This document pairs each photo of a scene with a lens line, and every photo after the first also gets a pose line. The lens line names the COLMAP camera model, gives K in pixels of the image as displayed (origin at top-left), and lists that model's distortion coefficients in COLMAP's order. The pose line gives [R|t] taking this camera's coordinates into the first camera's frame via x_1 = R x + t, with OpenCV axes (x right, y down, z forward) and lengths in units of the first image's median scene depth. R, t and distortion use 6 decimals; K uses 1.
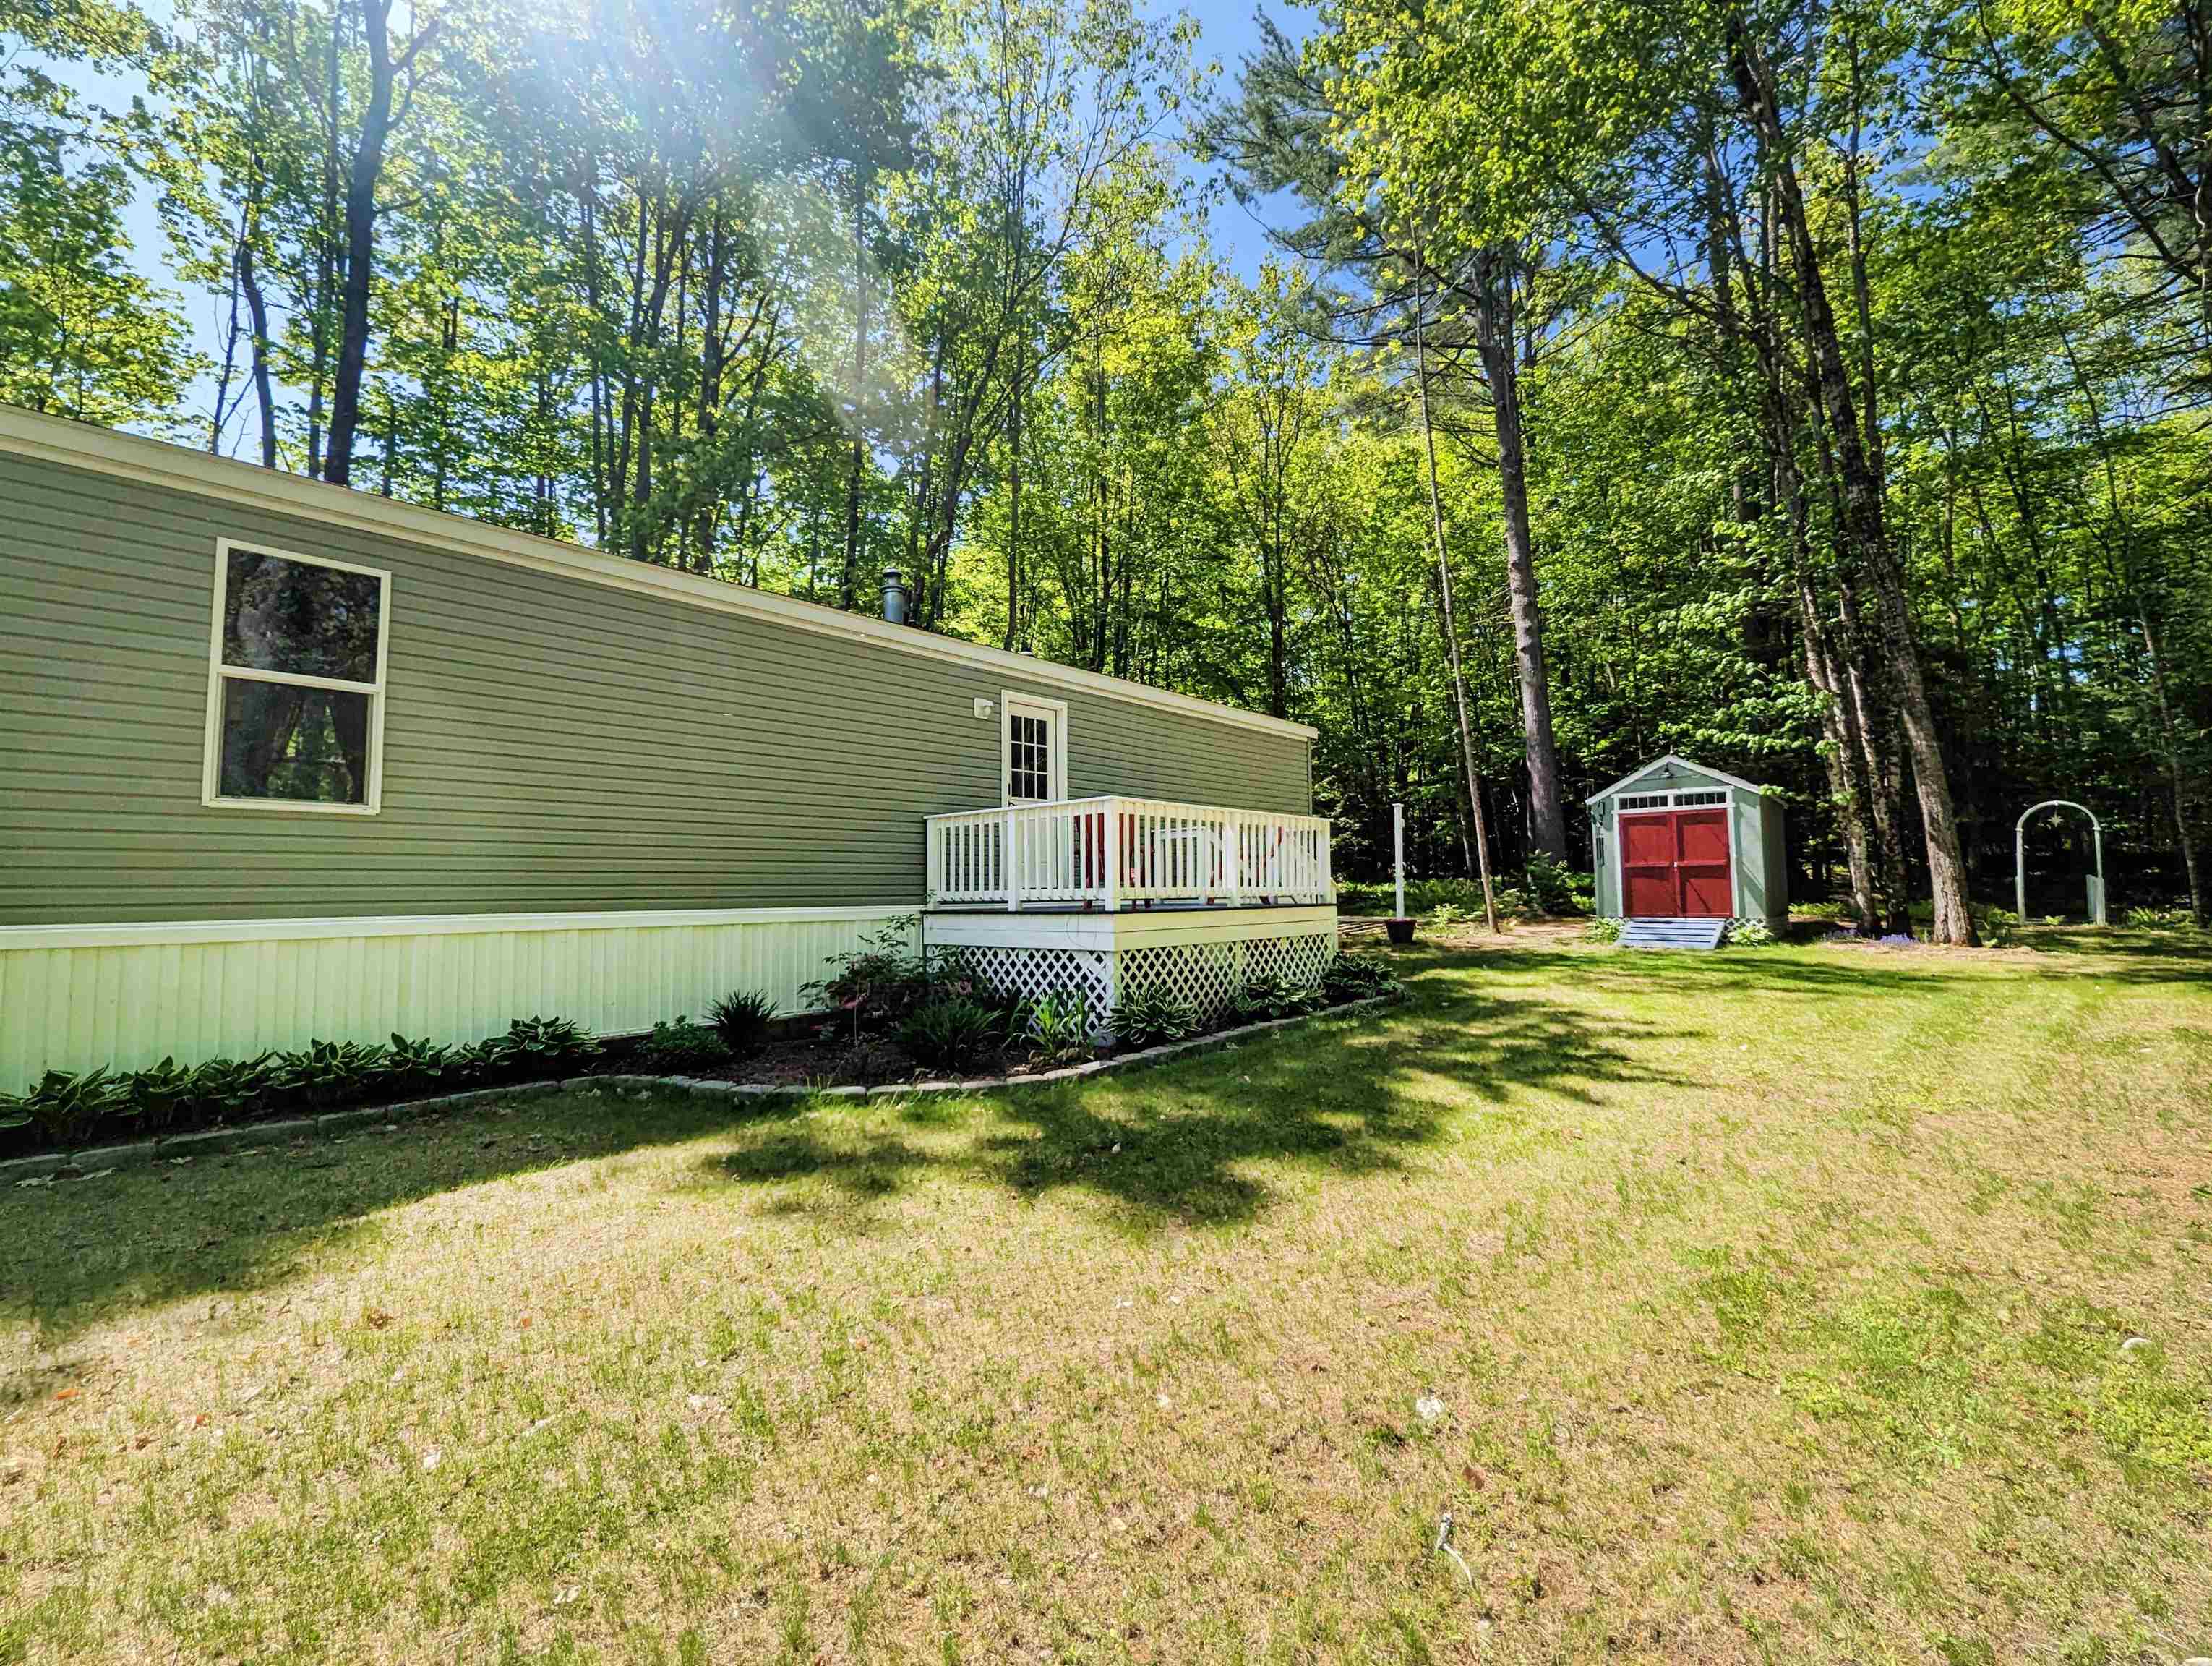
lens RADIAL K [[923.1, 0, 1110.4], [0, 923.1, 843.0], [0, 0, 1]] dist [0.003785, -0.002013]
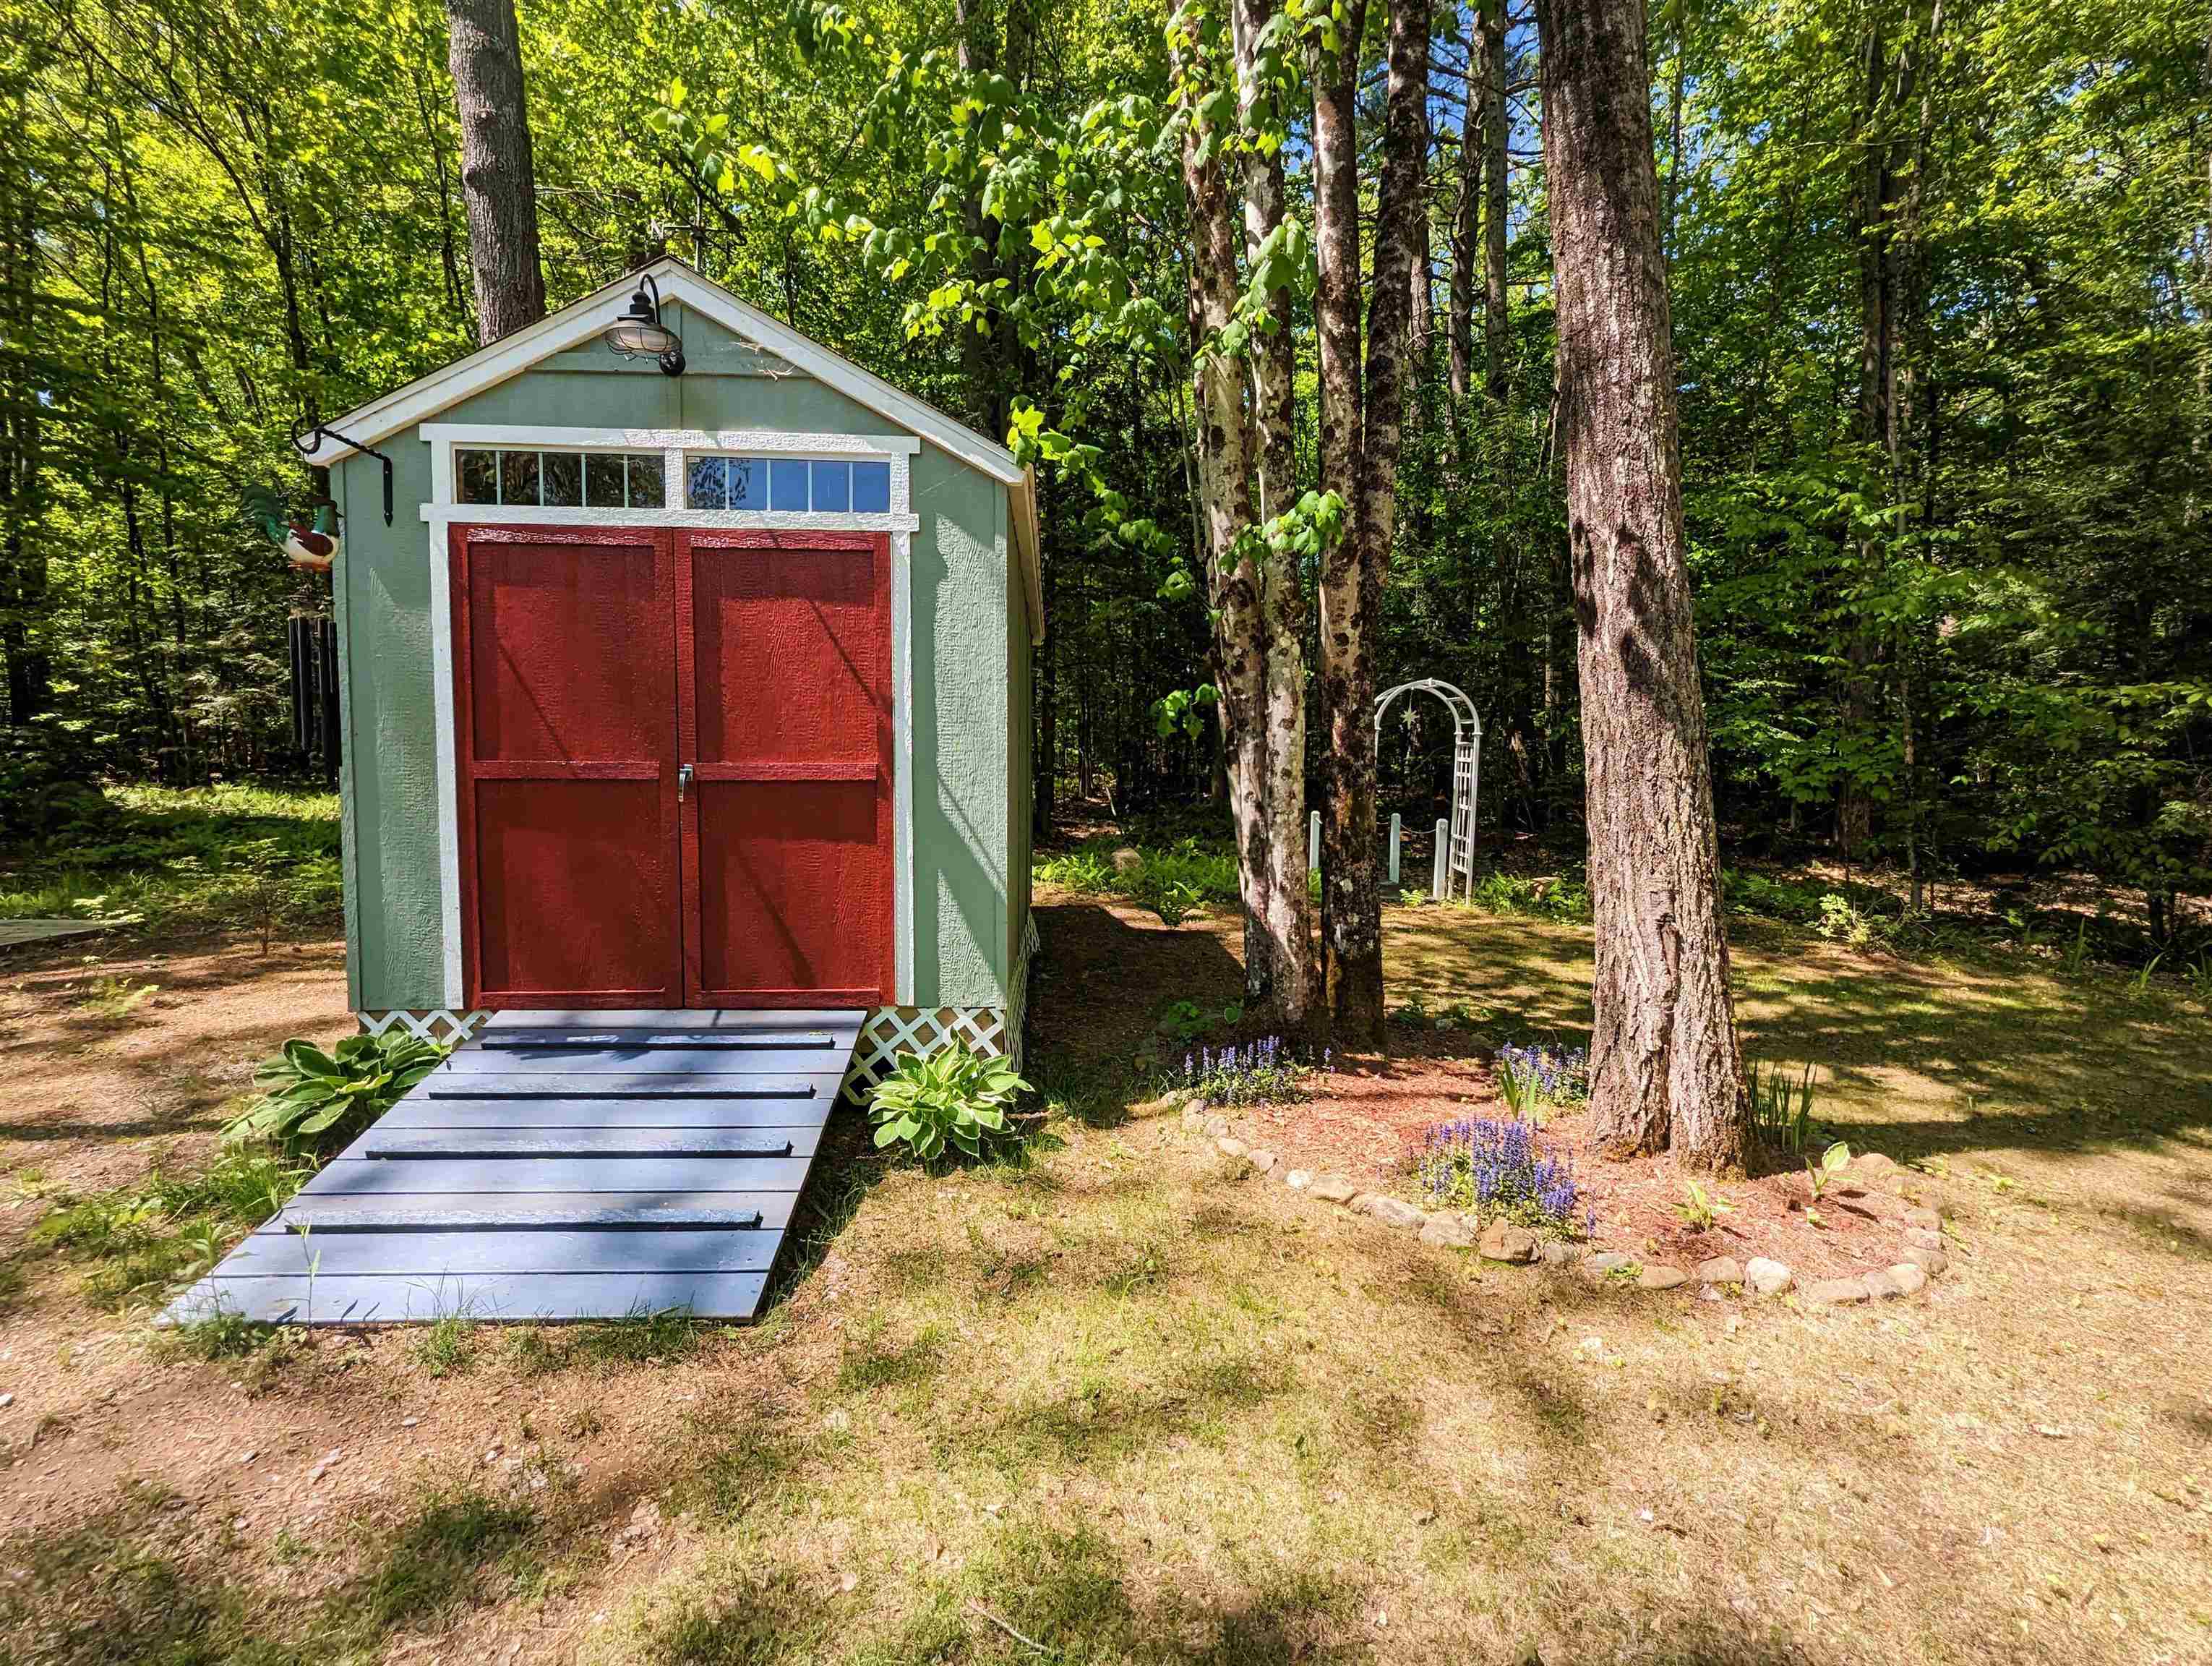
lens RADIAL K [[923.1, 0, 1109.5], [0, 923.1, 840.6], [0, 0, 1]] dist [0.003785, -0.002013]
pose [[0.715401, -0.014944, 0.698554, 0.541860], [-0.055484, 0.995399, 0.078115, 0.016885], [-0.696507, -0.094642, 0.711281, 0.787073]]
